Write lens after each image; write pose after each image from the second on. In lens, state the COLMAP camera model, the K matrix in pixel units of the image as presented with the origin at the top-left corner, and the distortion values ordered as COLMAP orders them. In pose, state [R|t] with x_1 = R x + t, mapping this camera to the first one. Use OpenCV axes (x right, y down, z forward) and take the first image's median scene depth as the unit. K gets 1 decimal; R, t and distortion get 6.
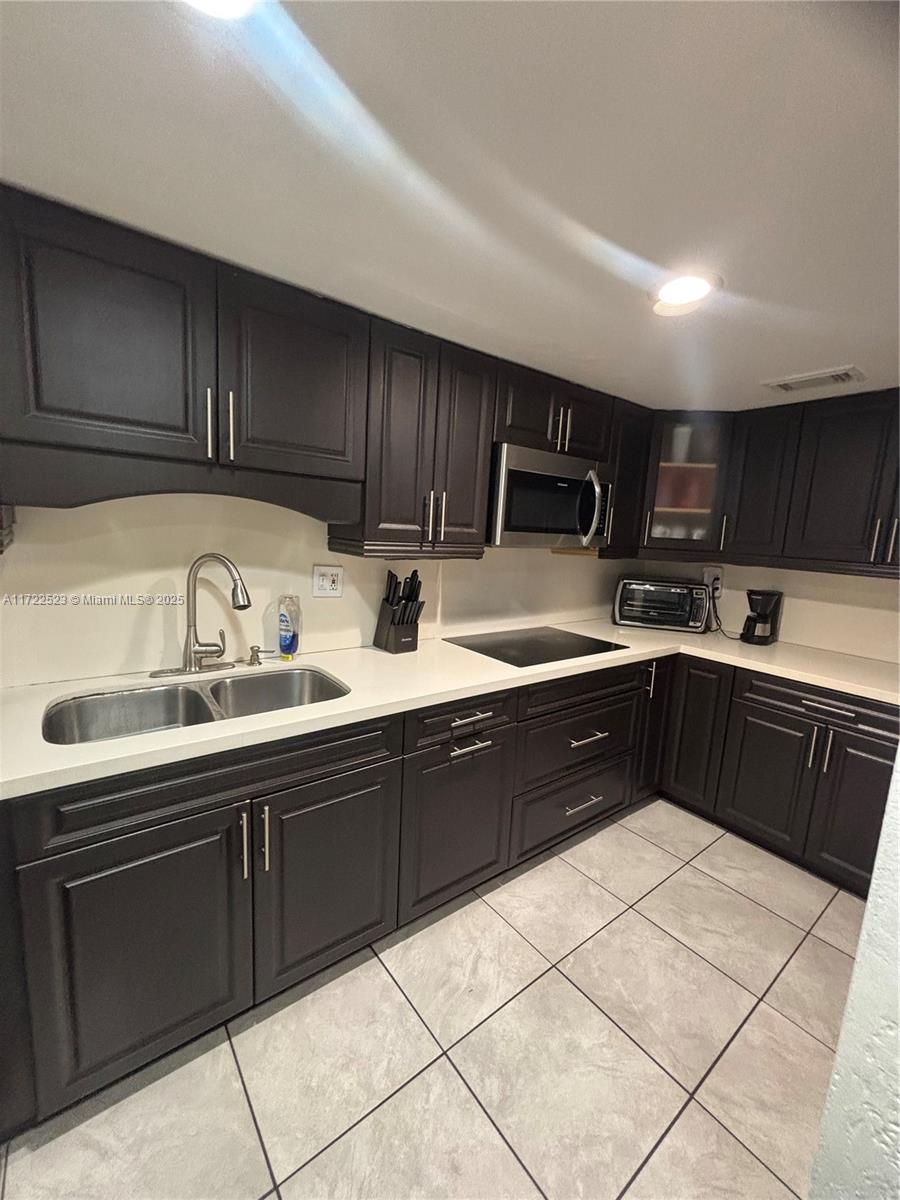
lens RADIAL K [[483.6, 0, 444.8], [0, 483.6, 594.2], [0, 0, 1]] dist [0.000874, 0.000072]
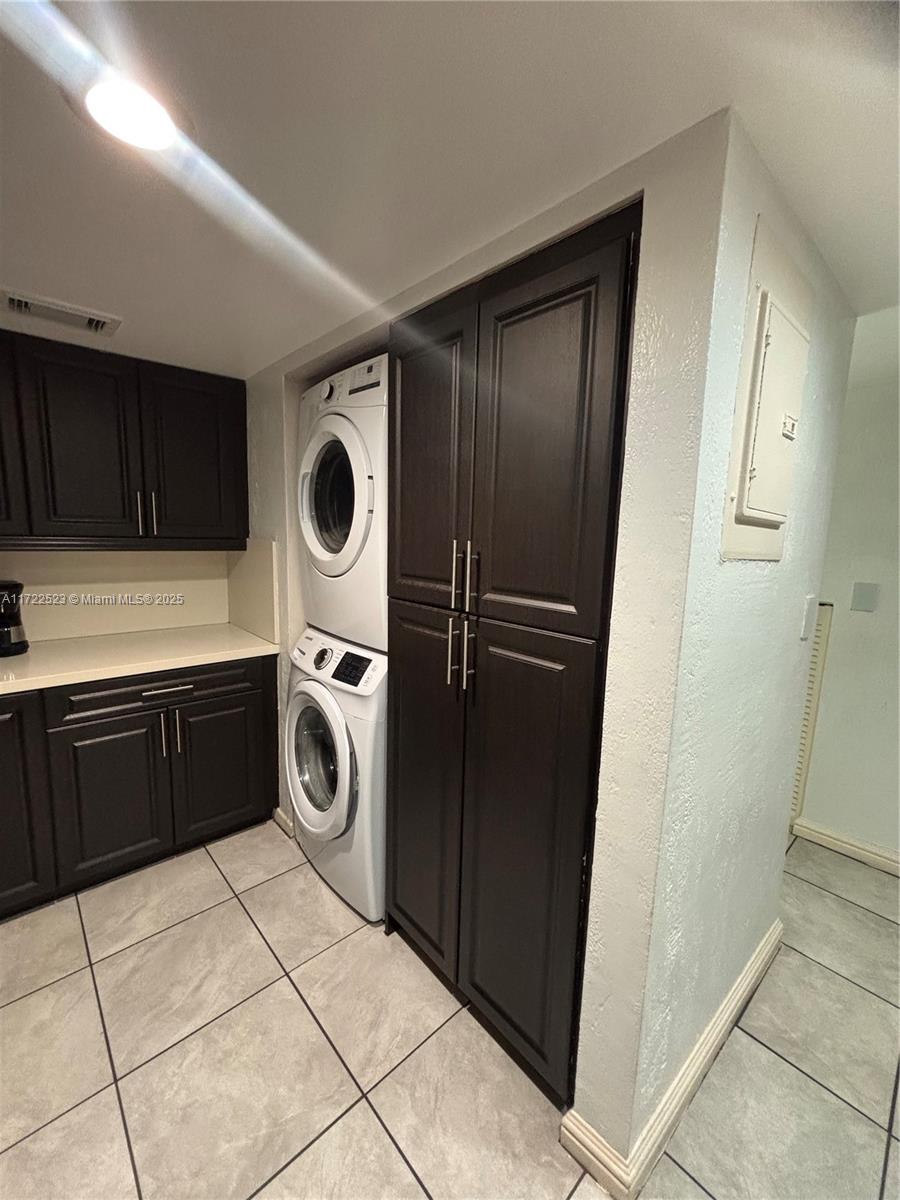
lens RADIAL K [[483.6, 0, 447.8], [0, 483.6, 598.9], [0, 0, 1]] dist [0.000874, 0.000072]
pose [[-0.097188, -0.188732, 0.977208, -0.170692], [0.107172, 0.974162, 0.198803, -0.073263], [-0.989479, 0.124051, -0.074450, 0.488399]]
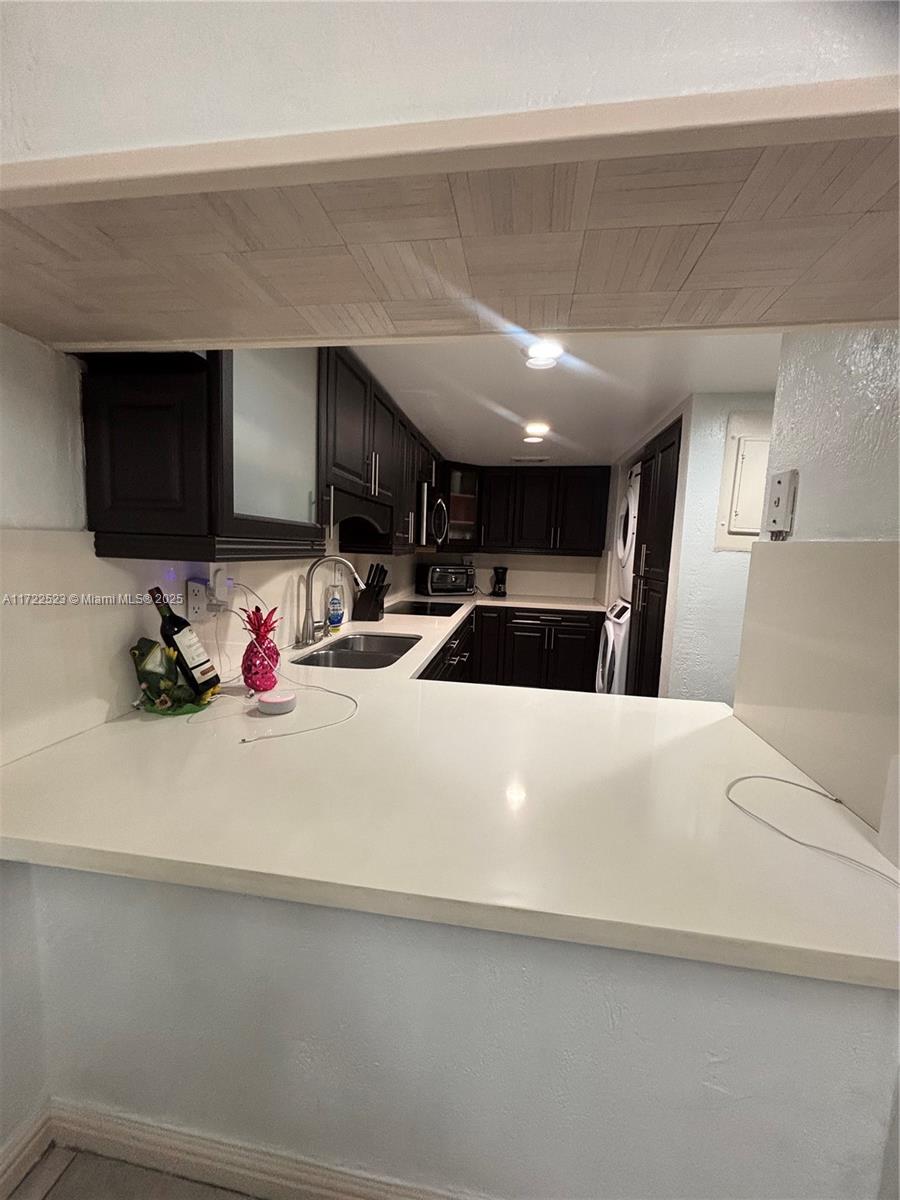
lens RADIAL K [[483.6, 0, 440.6], [0, 483.6, 599.1], [0, 0, 1]] dist [0.000874, 0.000072]
pose [[0.720016, -0.104640, 0.686023, -0.965048], [0.102262, 0.993773, 0.044253, 0.011395], [-0.686381, 0.038291, 0.726233, -0.195033]]
